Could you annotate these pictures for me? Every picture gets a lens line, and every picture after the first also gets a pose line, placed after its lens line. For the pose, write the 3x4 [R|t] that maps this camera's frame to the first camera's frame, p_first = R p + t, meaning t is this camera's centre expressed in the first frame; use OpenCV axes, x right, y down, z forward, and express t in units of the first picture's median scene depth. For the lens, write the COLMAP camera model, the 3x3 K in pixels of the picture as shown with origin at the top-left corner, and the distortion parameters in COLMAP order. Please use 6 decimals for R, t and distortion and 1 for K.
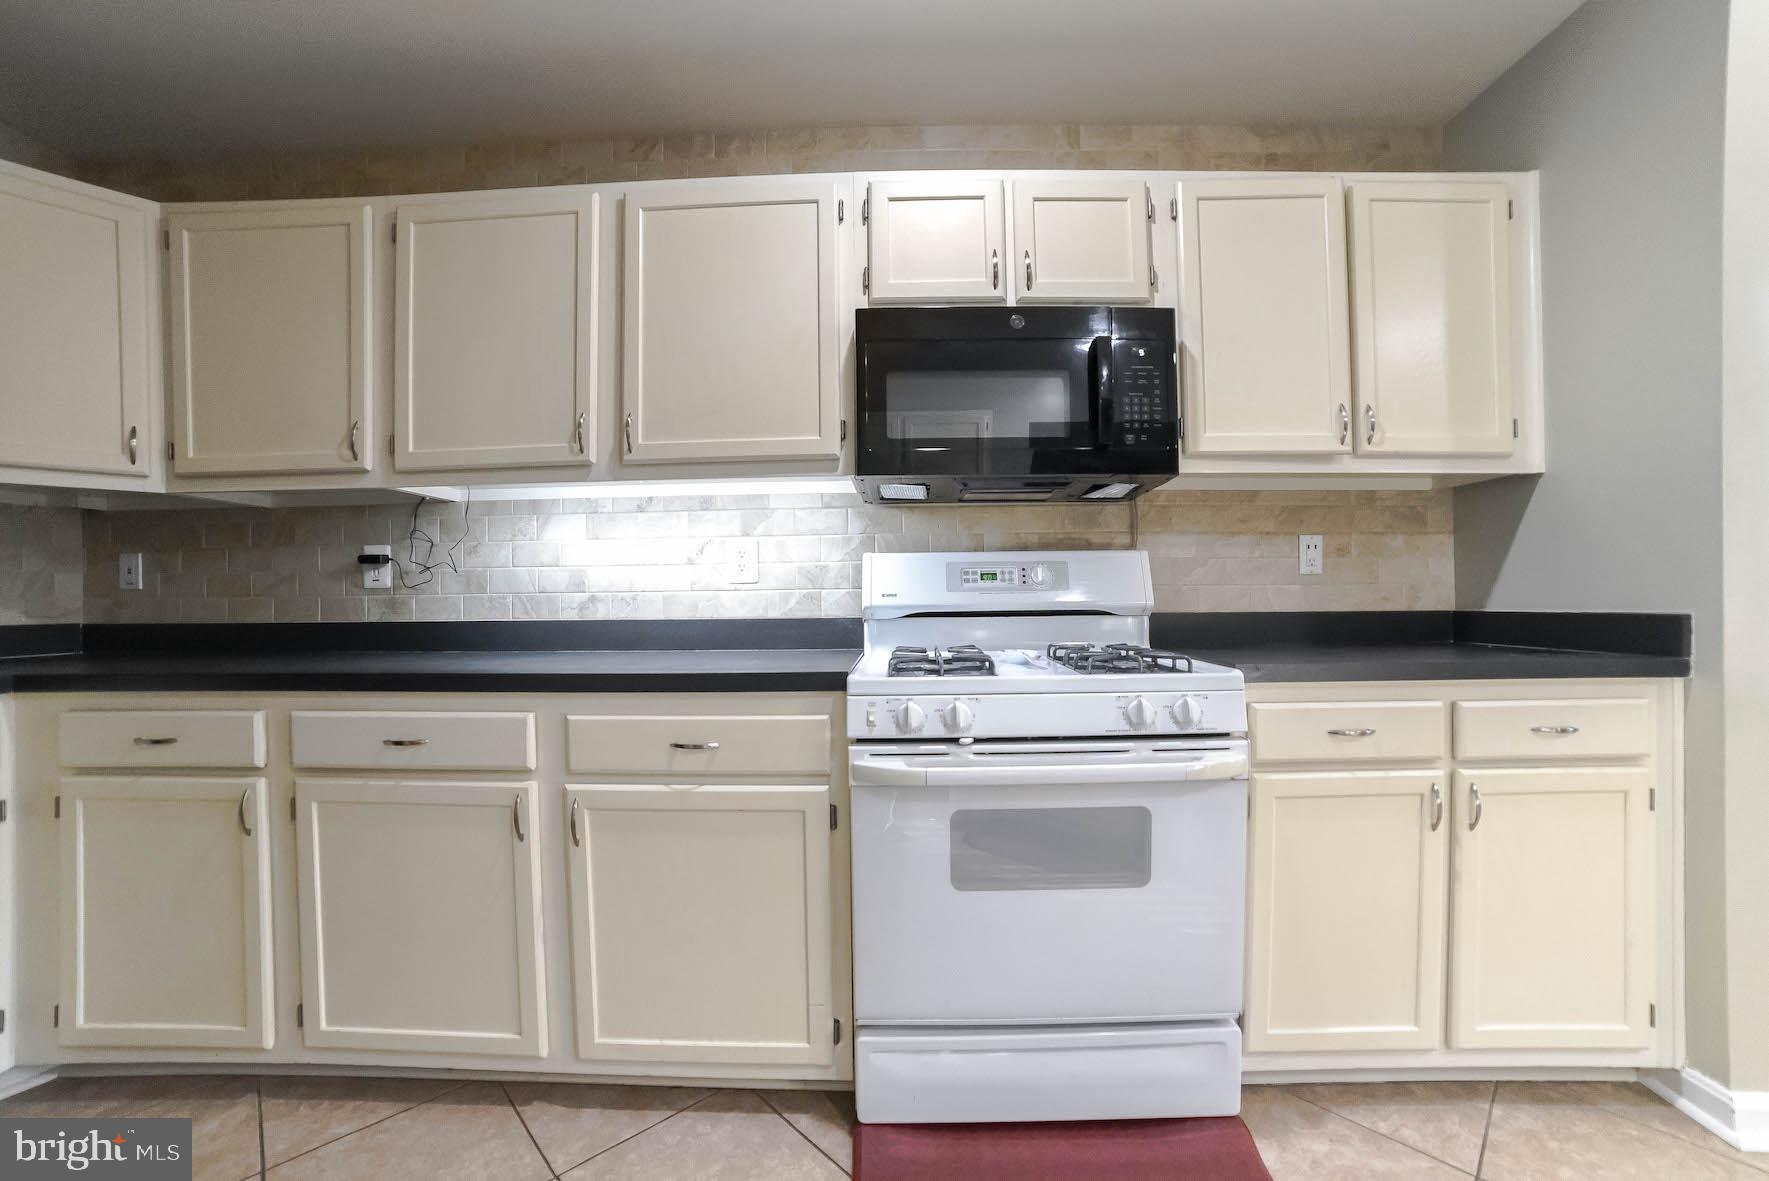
lens RADIAL K [[718.1, 0, 896.0], [0, 718.1, 590.1], [0, 0, 1]] dist [-0.051694, 0.009941]
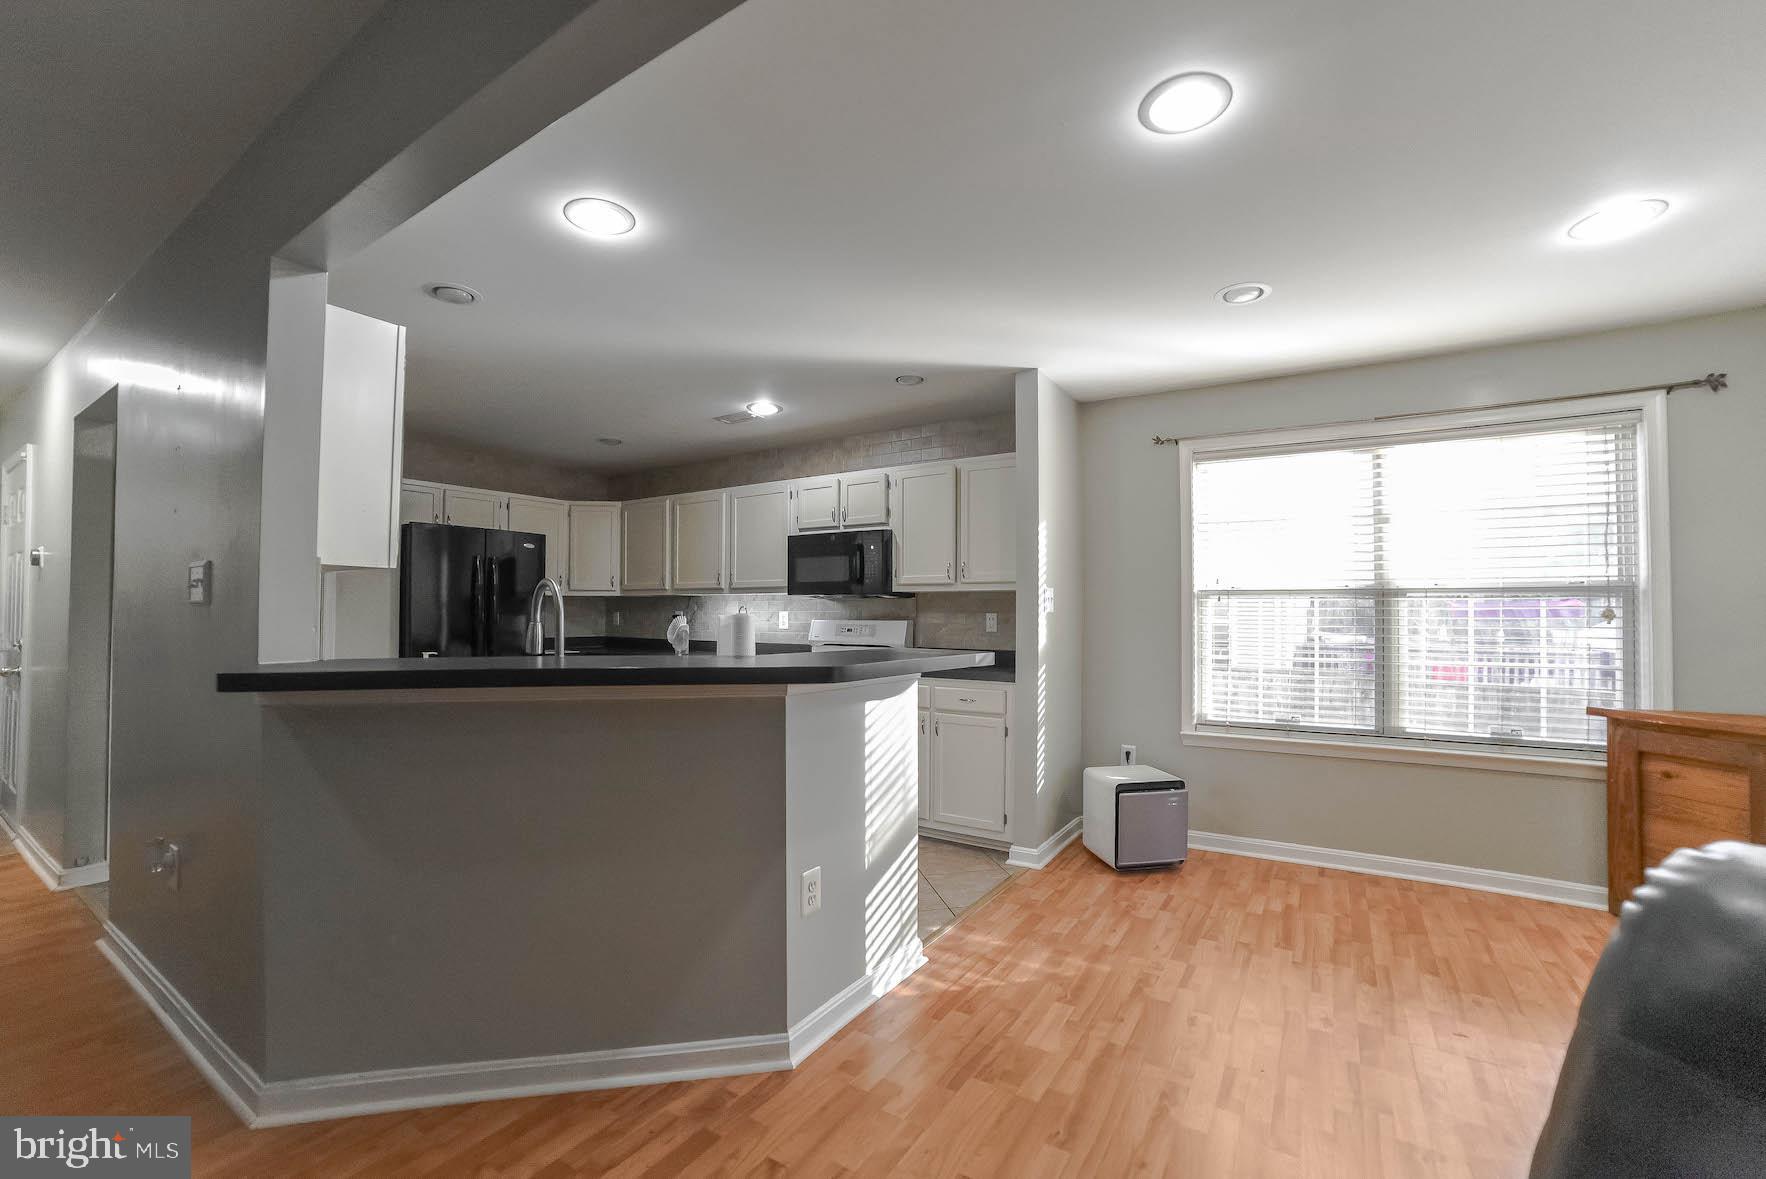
lens RADIAL K [[716.9, 0, 890.5], [0, 716.9, 604.2], [0, 0, 1]] dist [-0.051694, 0.009941]
pose [[0.856454, 0.008511, -0.516152, 1.627234], [-0.011609, 0.999929, -0.002774, -0.111340], [0.516092, 0.008368, 0.856492, -1.111541]]
